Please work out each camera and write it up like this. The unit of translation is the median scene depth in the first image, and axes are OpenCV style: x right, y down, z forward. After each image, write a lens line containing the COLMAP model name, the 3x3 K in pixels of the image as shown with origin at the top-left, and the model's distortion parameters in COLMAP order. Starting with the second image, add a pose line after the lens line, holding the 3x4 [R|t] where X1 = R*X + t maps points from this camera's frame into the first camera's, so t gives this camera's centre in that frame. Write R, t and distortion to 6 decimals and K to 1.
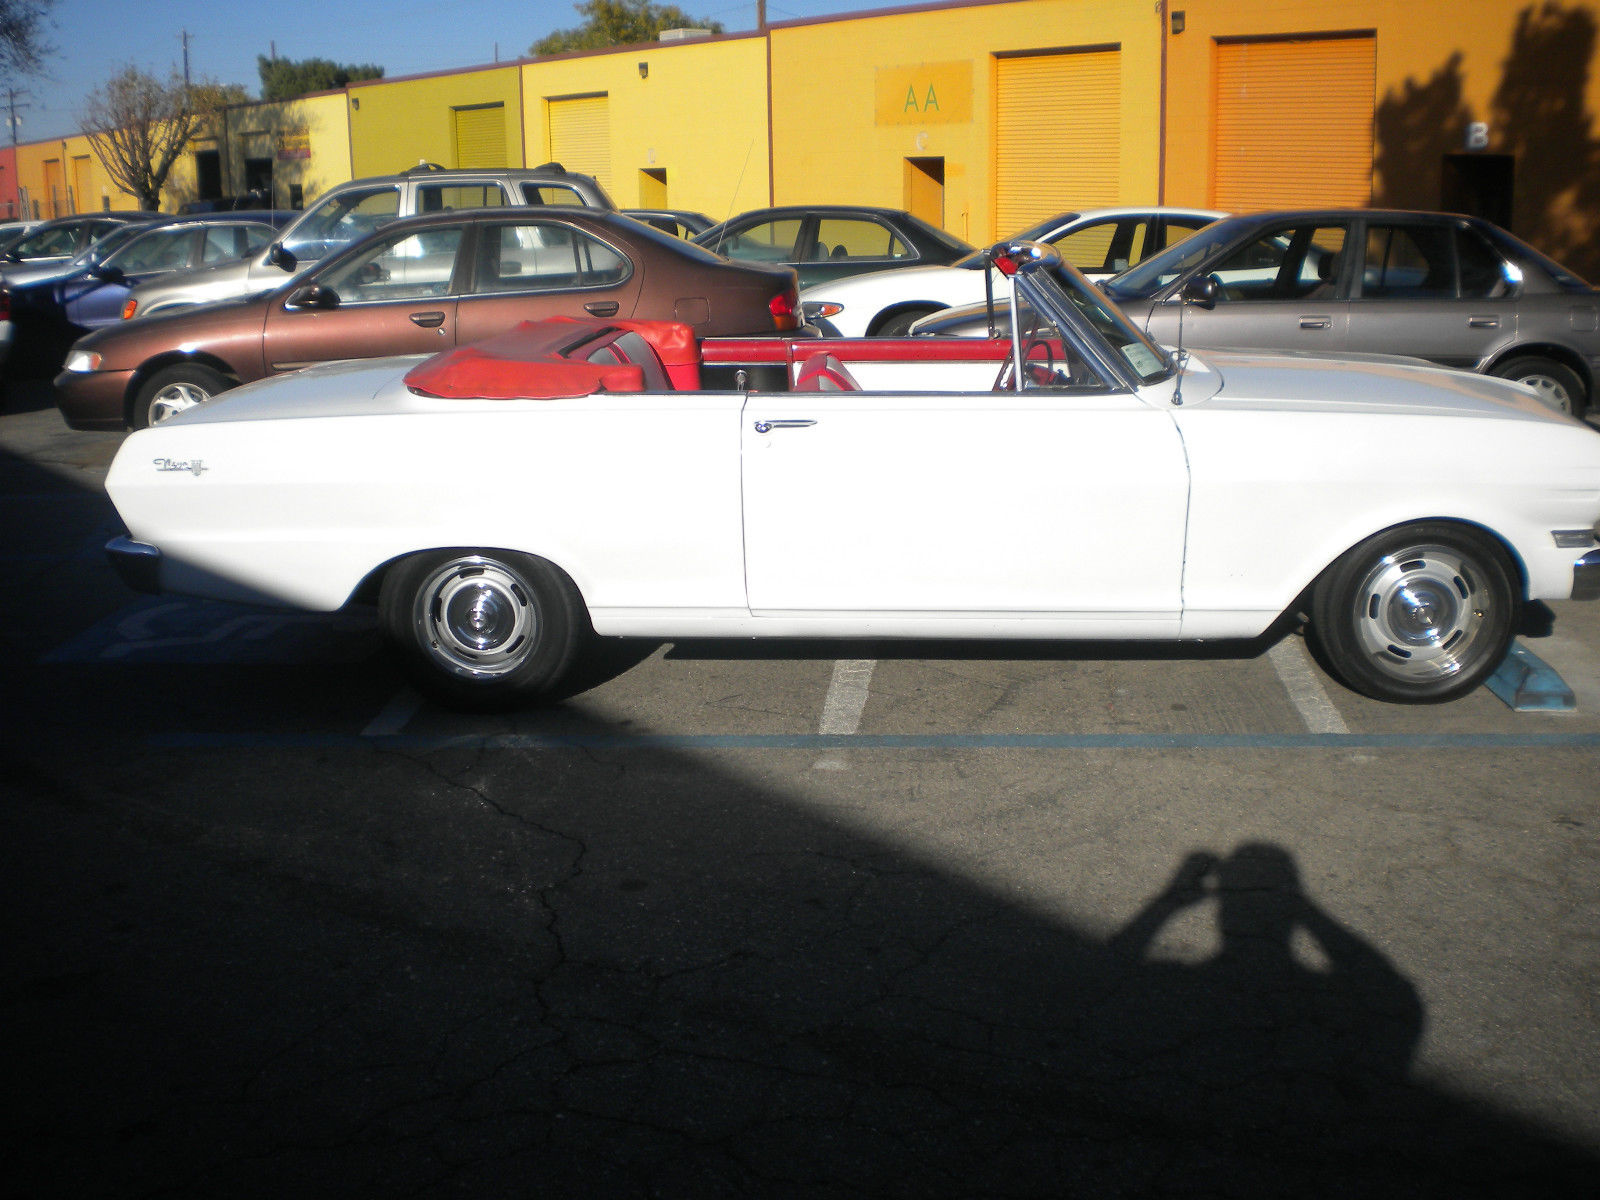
lens RADIAL K [[1694.9, 0, 798.2], [0, 1694.9, 592.4], [0, 0, 1]] dist [-0.159901, 0.000000]
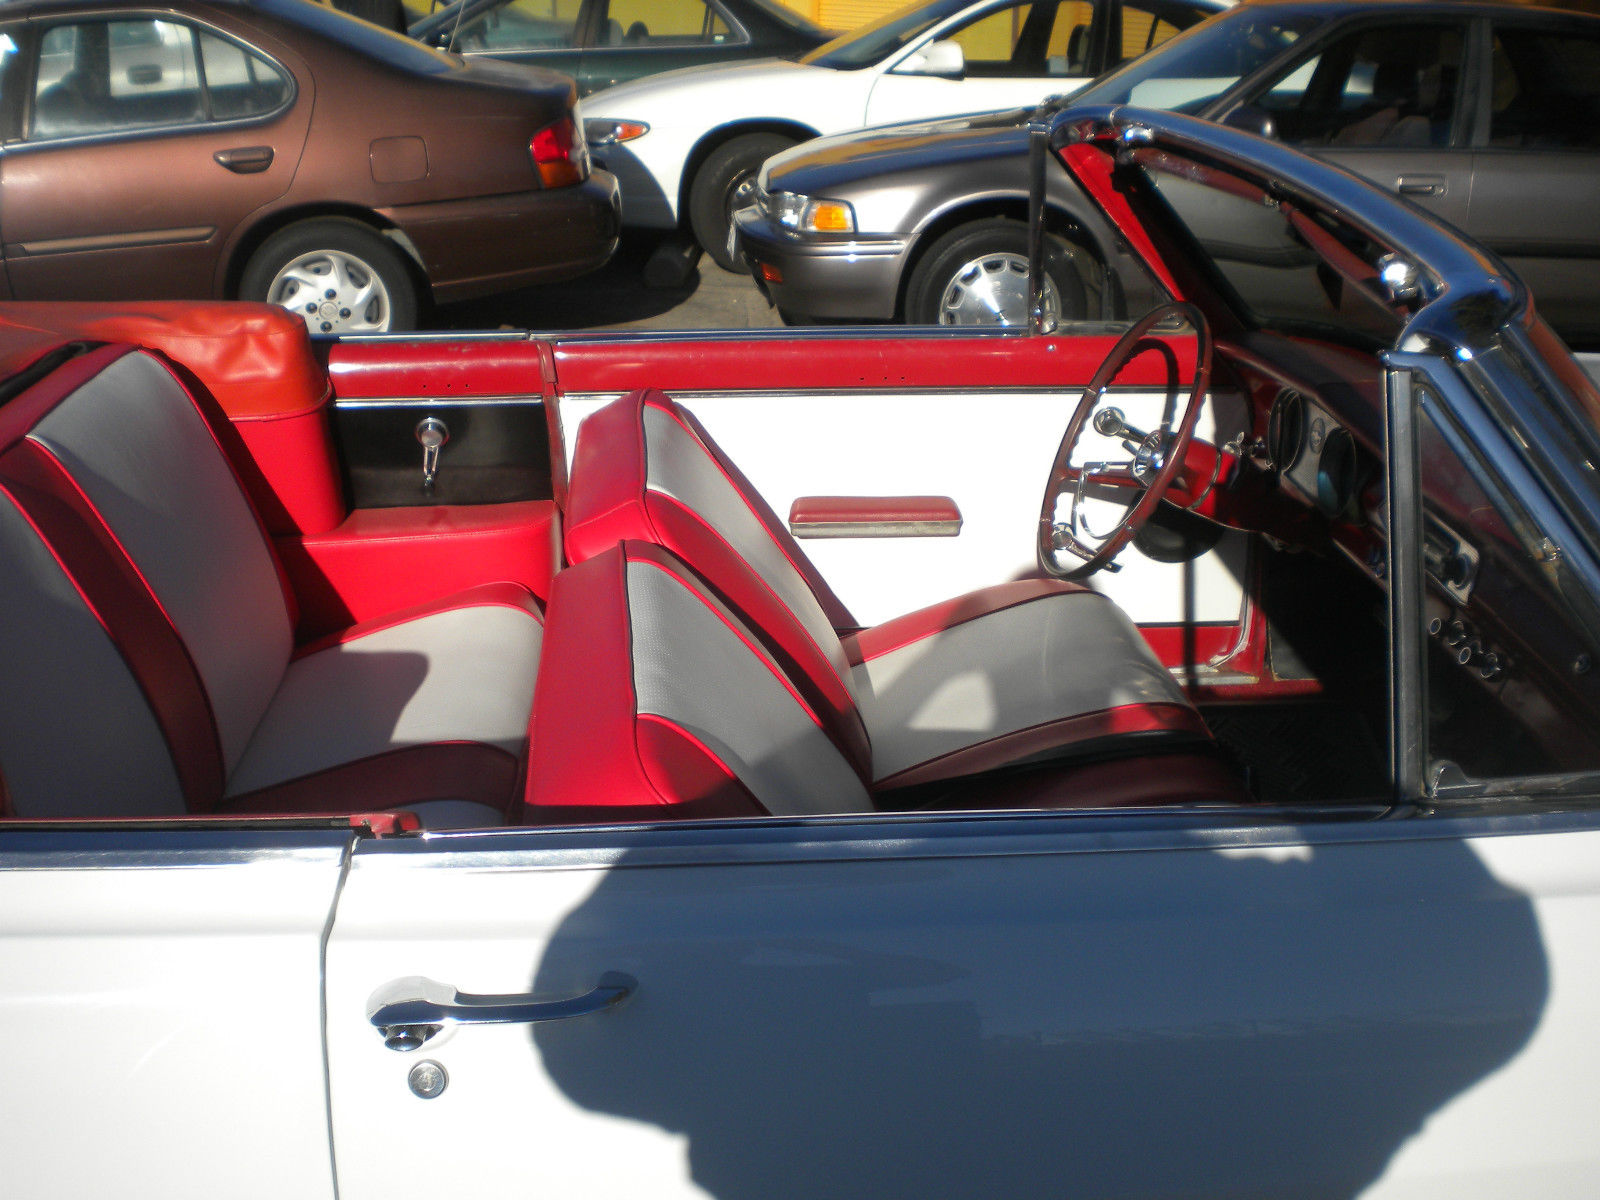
lens RADIAL K [[1694.9, 0, 799.1], [0, 1694.9, 613.5], [0, 0, 1]] dist [-0.159901, 0.000000]
pose [[0.992738, -0.029054, 0.116737, 0.003672], [0.011128, 0.988415, 0.151370, -0.090490], [-0.119782, -0.148972, 0.981560, 0.365579]]
